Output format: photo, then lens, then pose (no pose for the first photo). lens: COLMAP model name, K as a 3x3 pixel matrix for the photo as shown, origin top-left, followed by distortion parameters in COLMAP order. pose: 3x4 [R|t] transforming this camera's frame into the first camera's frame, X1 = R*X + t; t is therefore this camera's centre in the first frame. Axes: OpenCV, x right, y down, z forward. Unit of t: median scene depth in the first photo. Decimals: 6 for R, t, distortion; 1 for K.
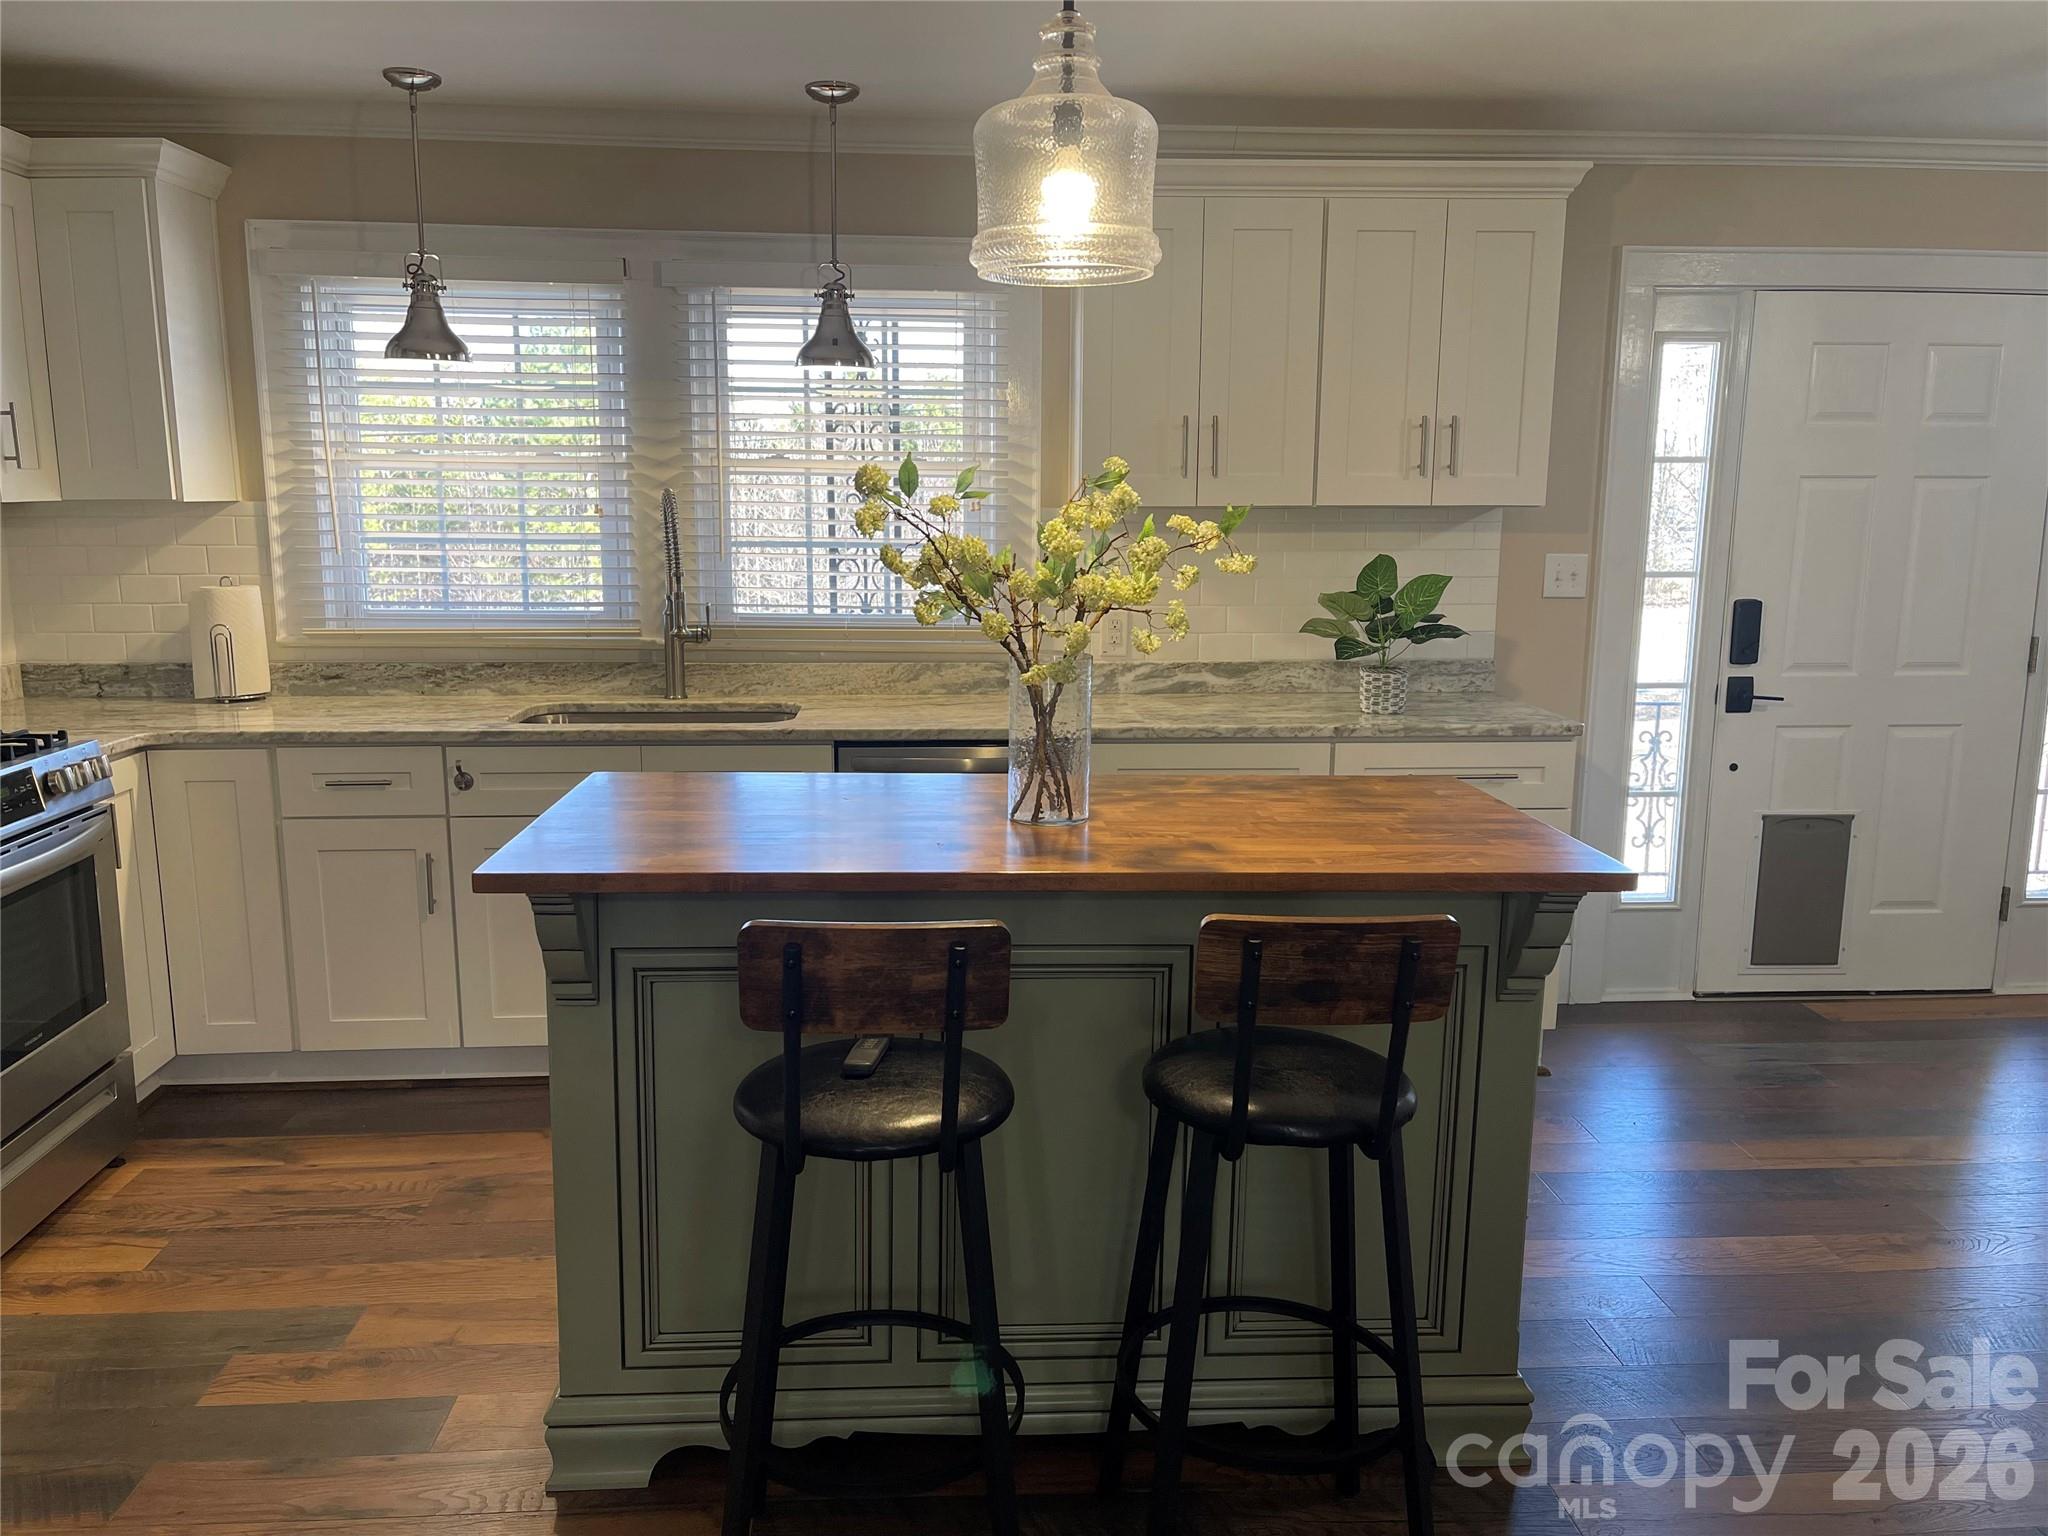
lens RADIAL K [[1537.7, 0, 1020.2], [0, 1537.7, 774.7], [0, 0, 1]] dist [0.076169, -0.097065]
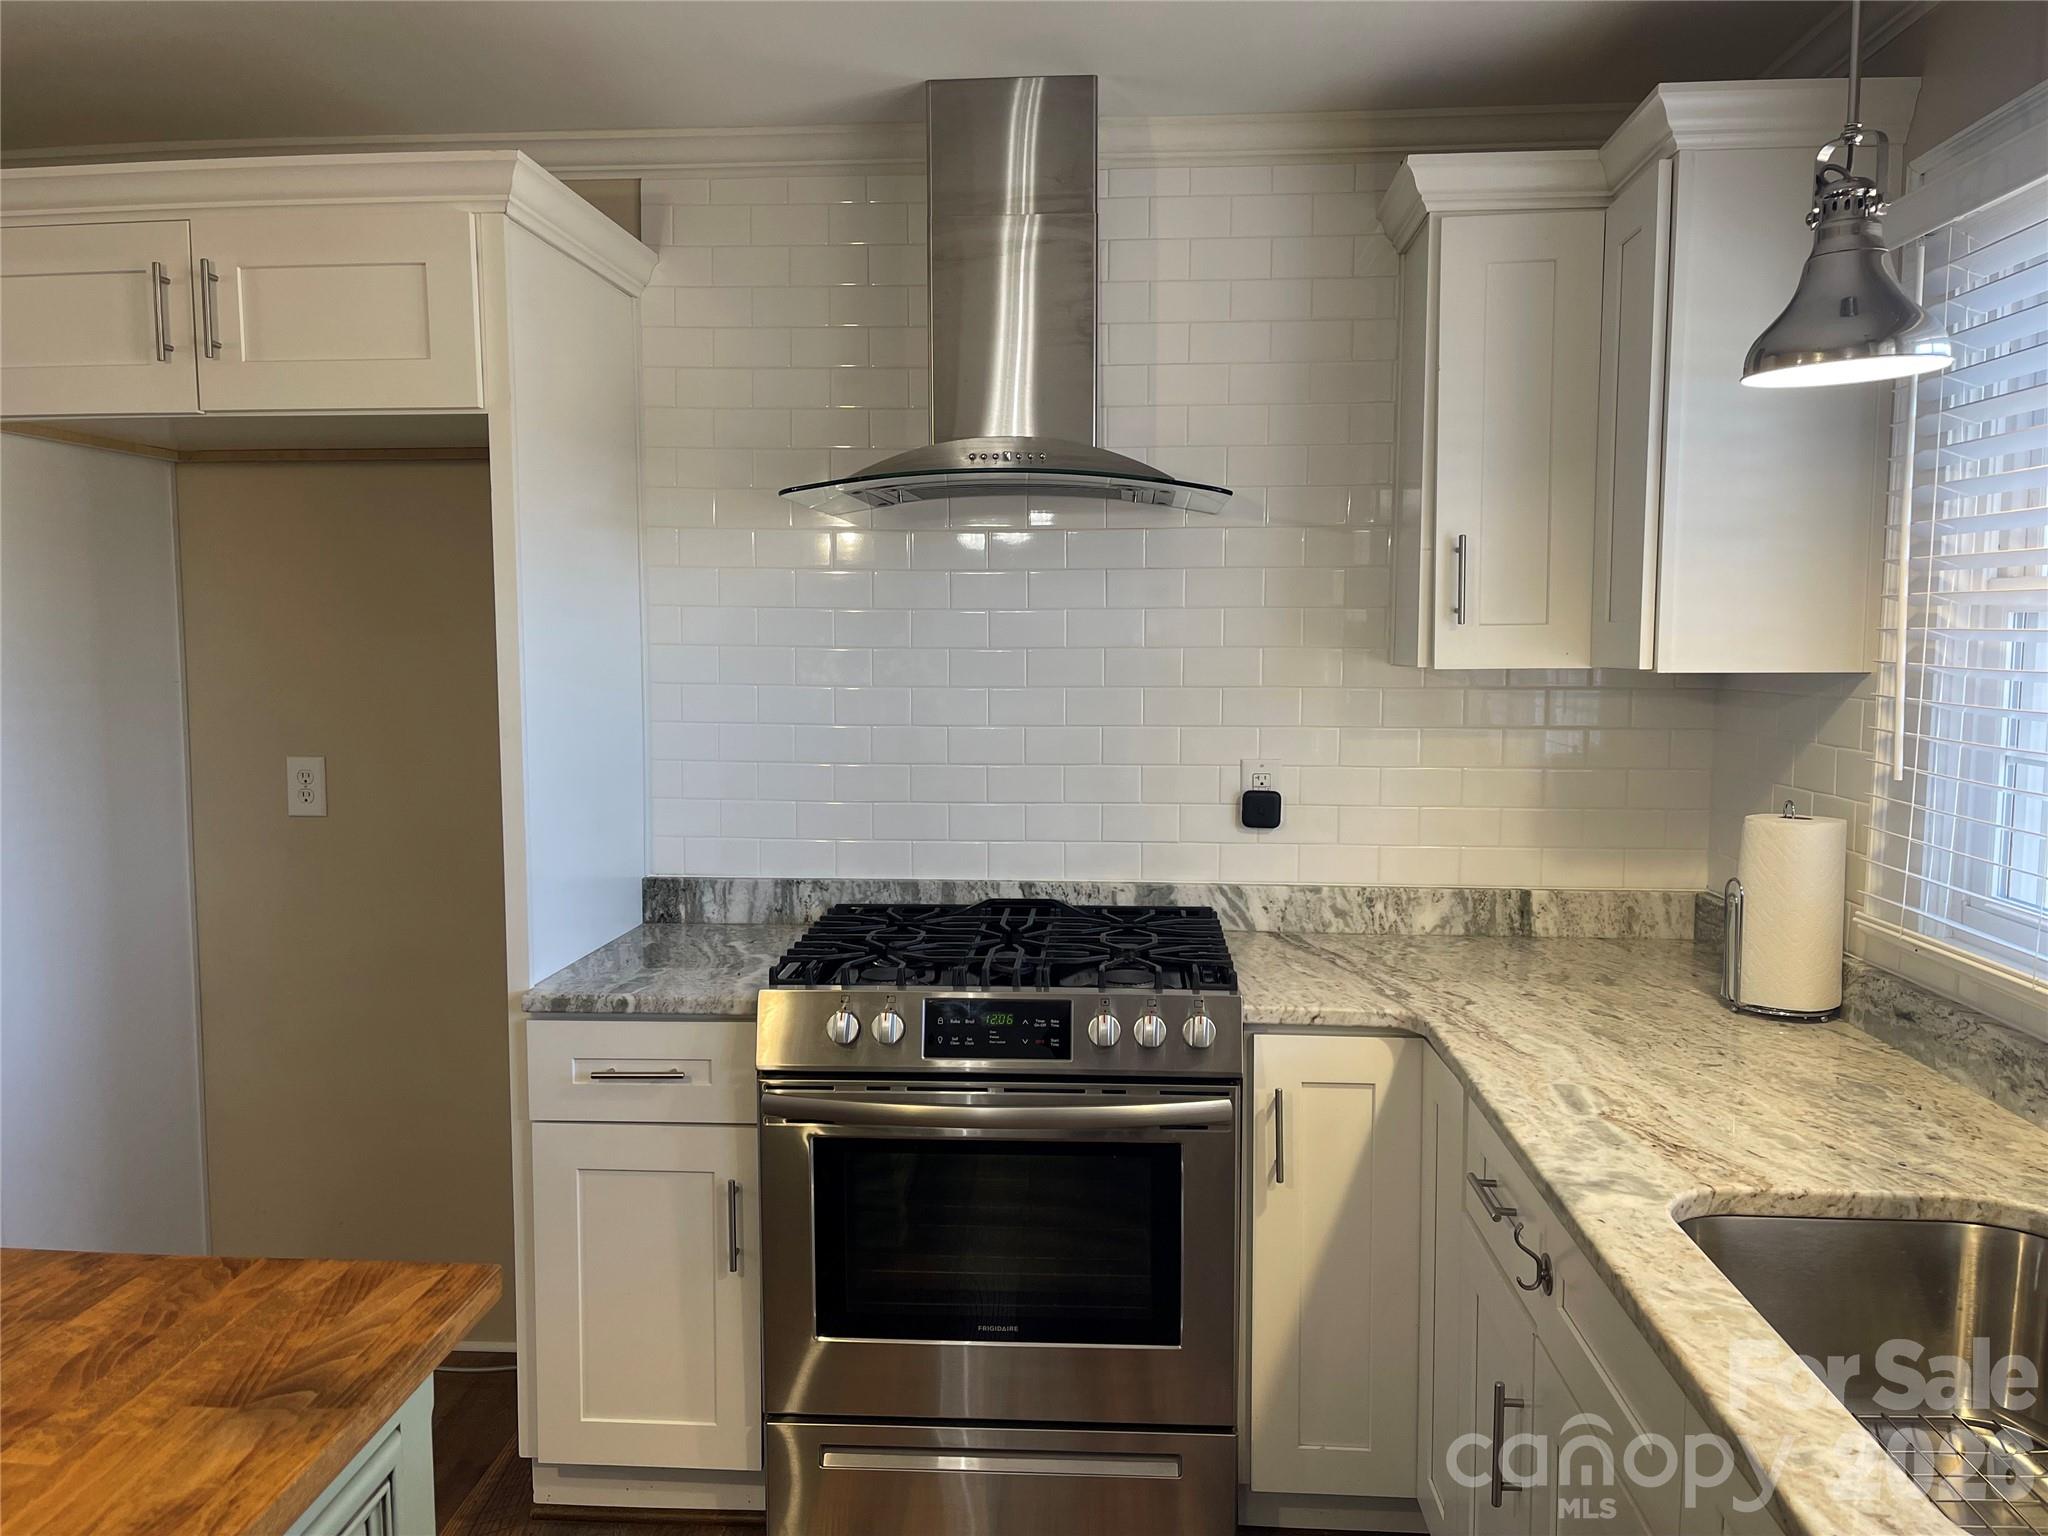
lens RADIAL K [[1537.7, 0, 1015.1], [0, 1537.7, 773.6], [0, 0, 1]] dist [0.076169, -0.097065]
pose [[-0.132531, 0.084188, -0.987597, 0.095085], [-0.176155, 0.978524, 0.107054, -0.145531], [0.975400, 0.188158, -0.114854, 0.772022]]
